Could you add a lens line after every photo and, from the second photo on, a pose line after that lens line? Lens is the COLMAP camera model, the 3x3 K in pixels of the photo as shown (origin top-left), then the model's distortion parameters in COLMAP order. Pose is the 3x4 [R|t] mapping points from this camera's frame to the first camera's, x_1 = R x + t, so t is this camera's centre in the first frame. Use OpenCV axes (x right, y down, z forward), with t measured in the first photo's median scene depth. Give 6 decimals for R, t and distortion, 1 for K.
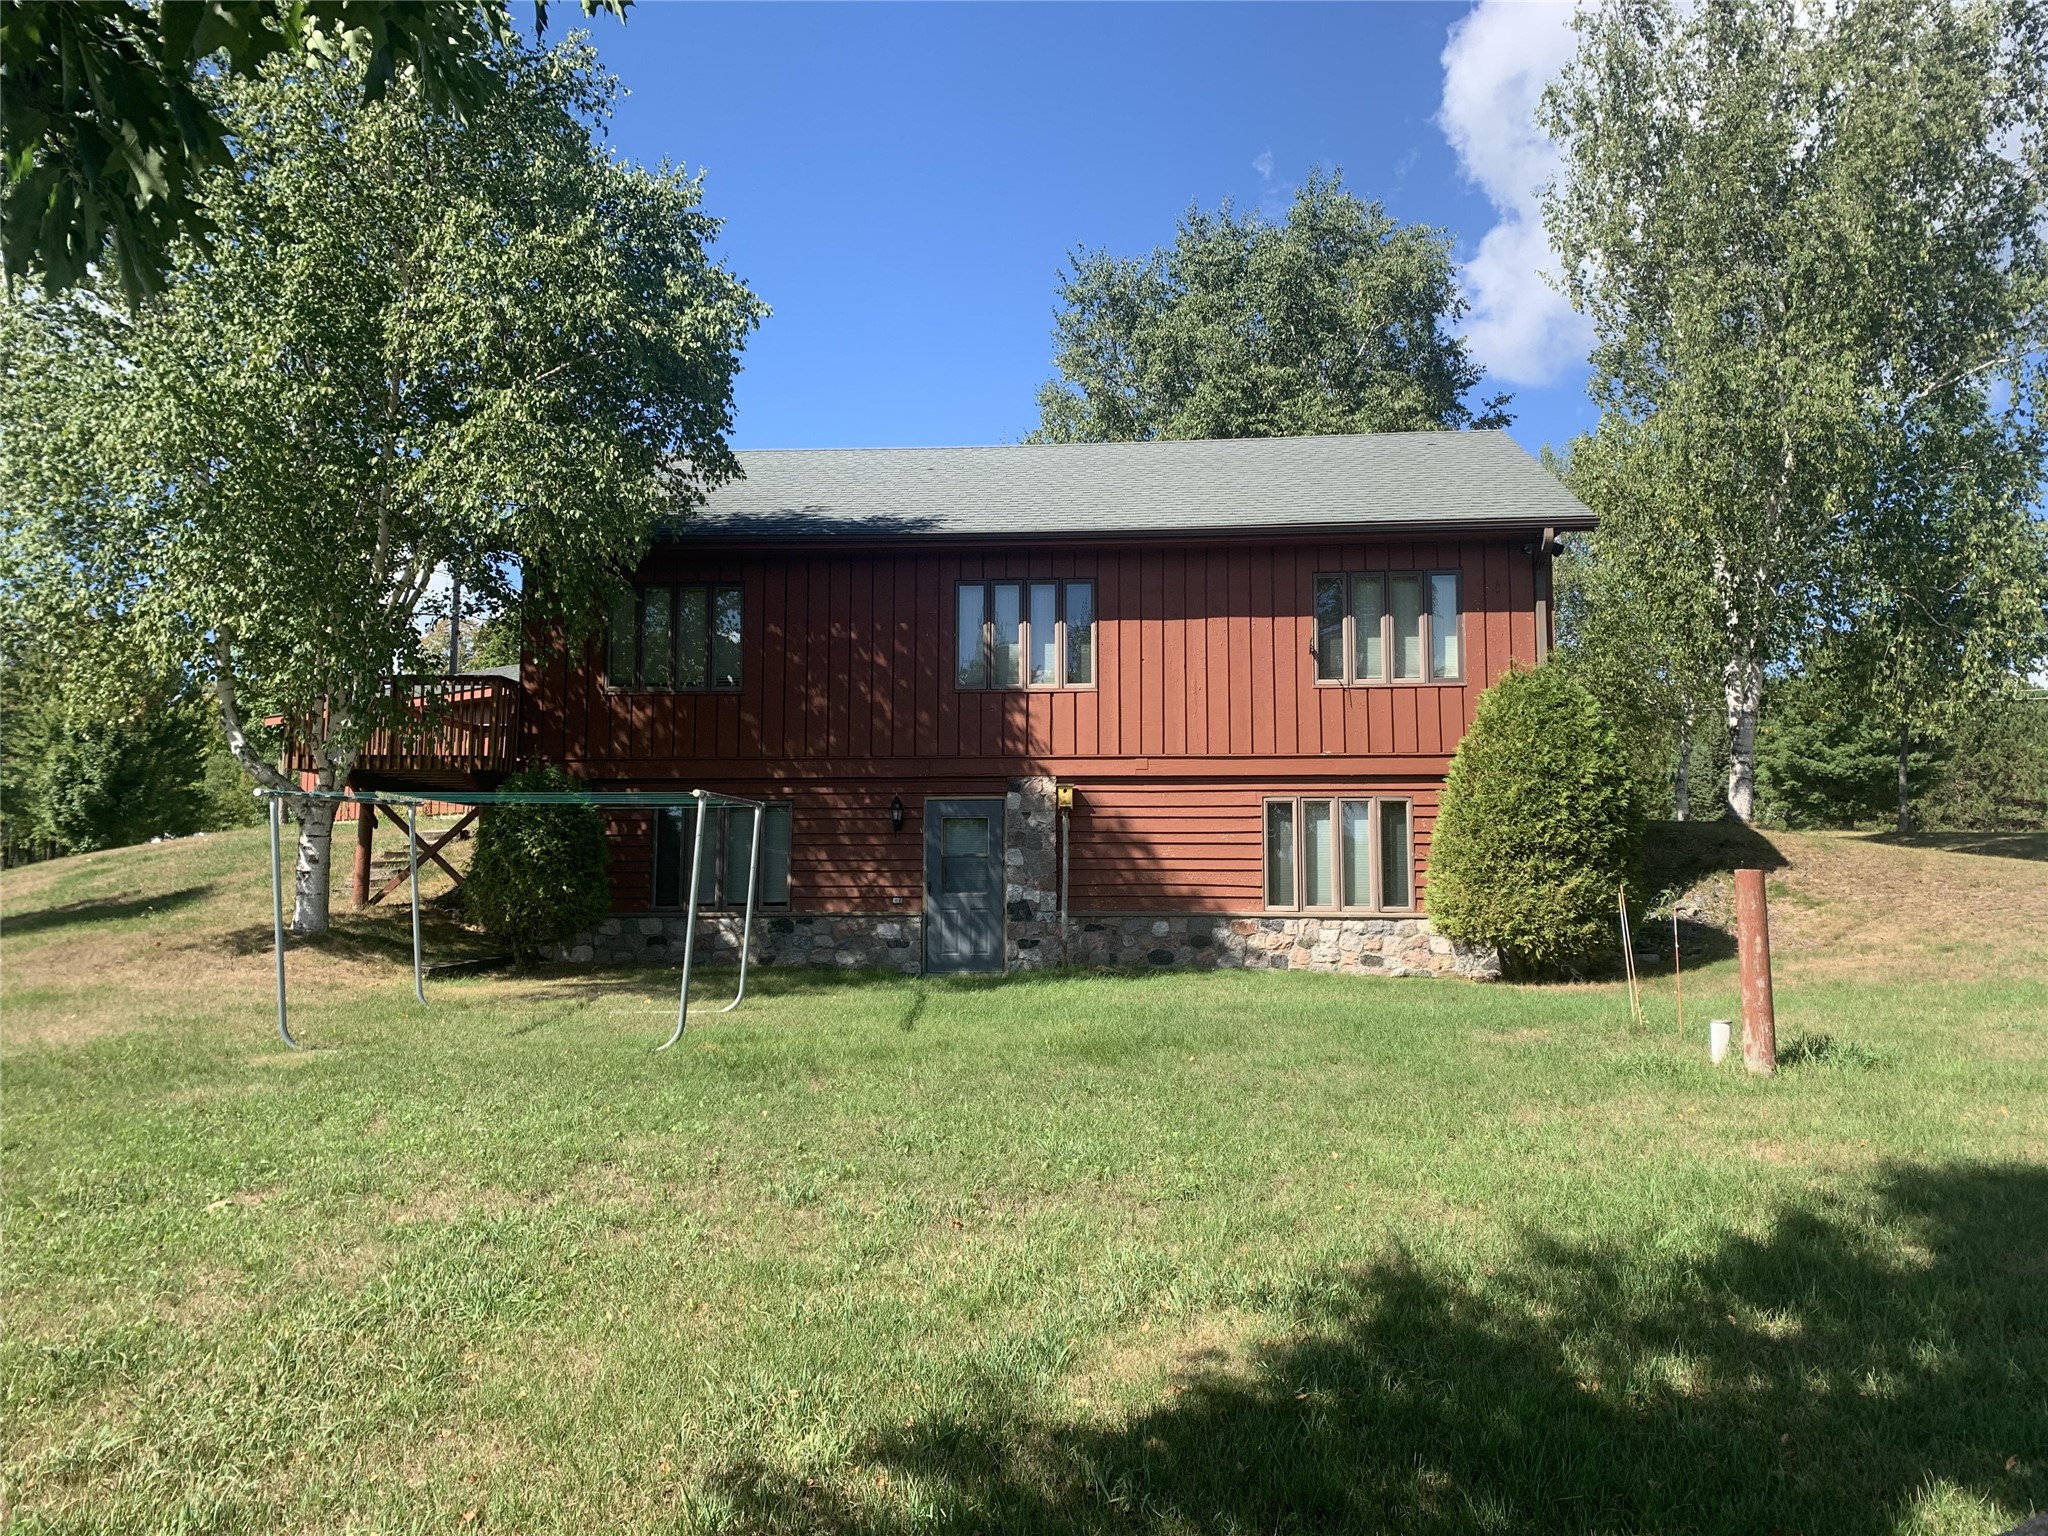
lens RADIAL K [[1564.9, 0, 1024.0], [0, 1564.9, 768.0], [0, 0, 1]] dist [0.129665, -0.000059]
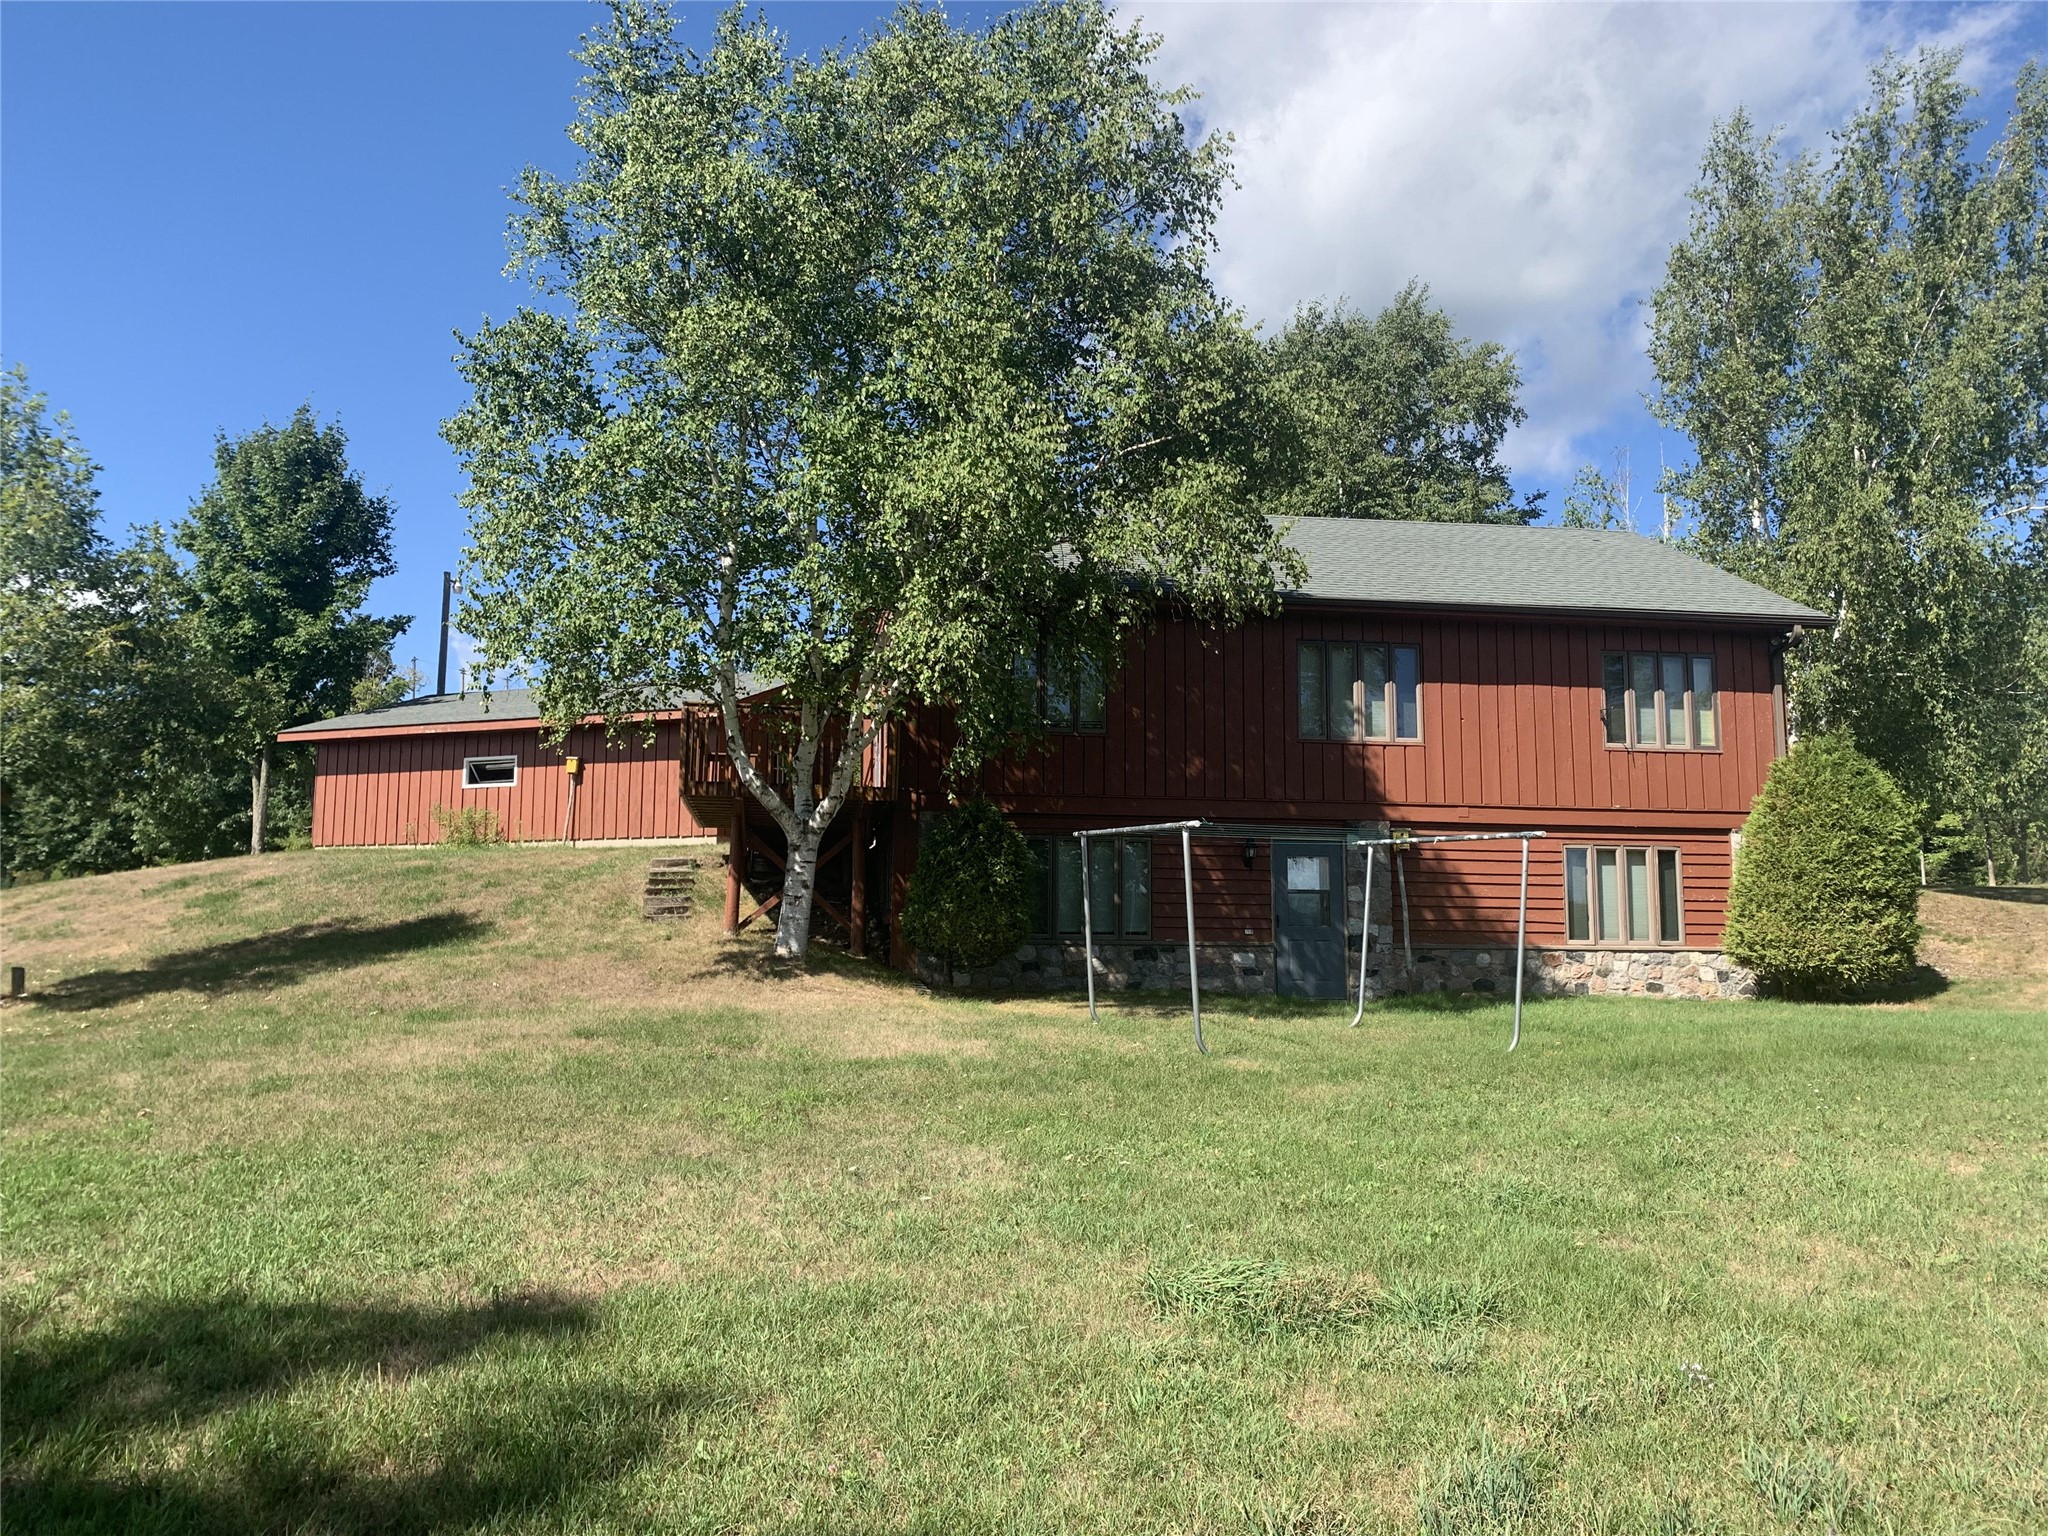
lens RADIAL K [[1535.4, 0, 1024.0], [0, 1535.4, 768.0], [0, 0, 1]] dist [-0.004741, -0.001399]
pose [[0.973091, 0.033543, 0.227967, -0.486026], [-0.027702, 0.999202, -0.028775, 0.006306], [-0.228751, 0.021685, 0.973244, 0.006798]]
